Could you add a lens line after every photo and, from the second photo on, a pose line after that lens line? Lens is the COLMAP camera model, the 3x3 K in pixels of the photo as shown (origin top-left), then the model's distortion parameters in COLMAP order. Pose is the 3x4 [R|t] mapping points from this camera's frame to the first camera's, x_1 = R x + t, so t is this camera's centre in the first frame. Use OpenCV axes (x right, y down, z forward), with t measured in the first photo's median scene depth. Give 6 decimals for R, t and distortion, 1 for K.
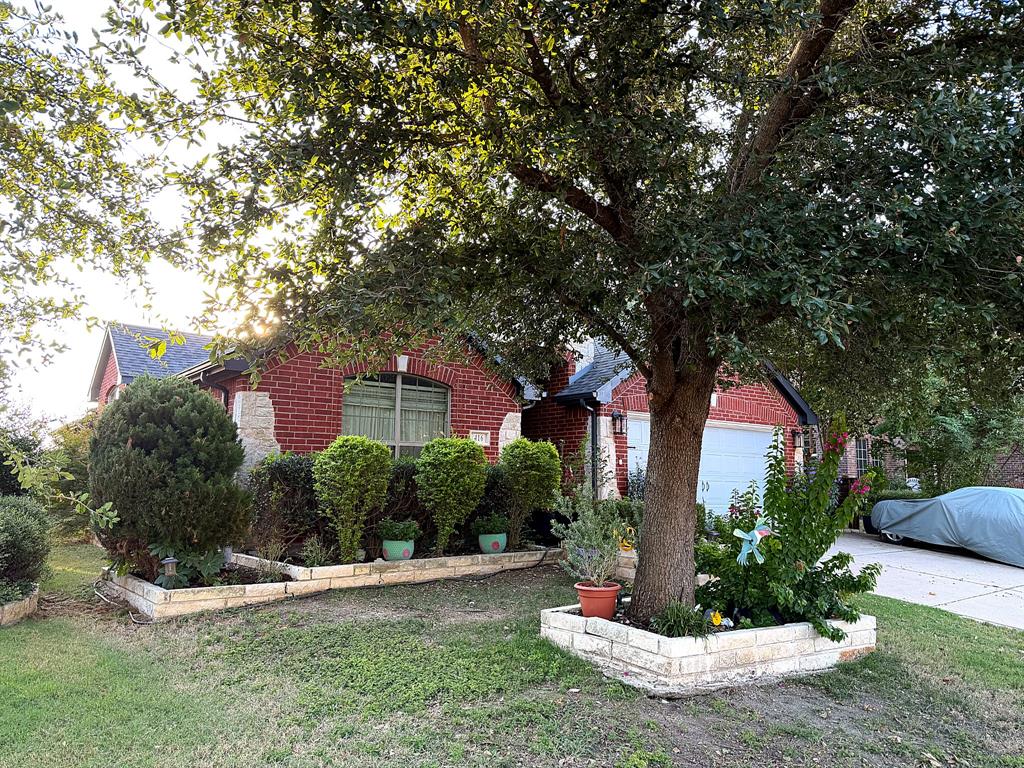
lens RADIAL K [[727.1, 0, 512.0], [0, 727.1, 384.0], [0, 0, 1]] dist [0.112875, -0.168251]
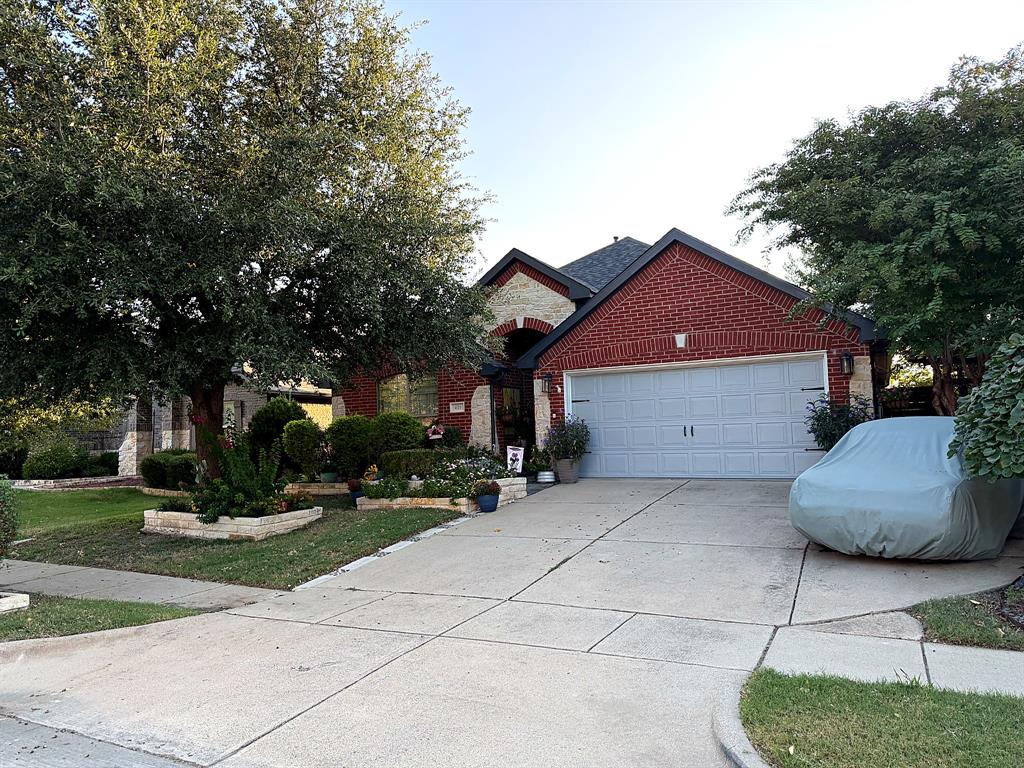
lens RADIAL K [[727.1, 0, 512.0], [0, 727.1, 384.0], [0, 0, 1]] dist [0.112875, -0.168251]
pose [[0.398083, -0.096840, -0.912224, 1.327764], [0.153475, 0.987427, -0.037850, 0.100760], [0.904420, -0.124936, 0.407941, 0.522984]]
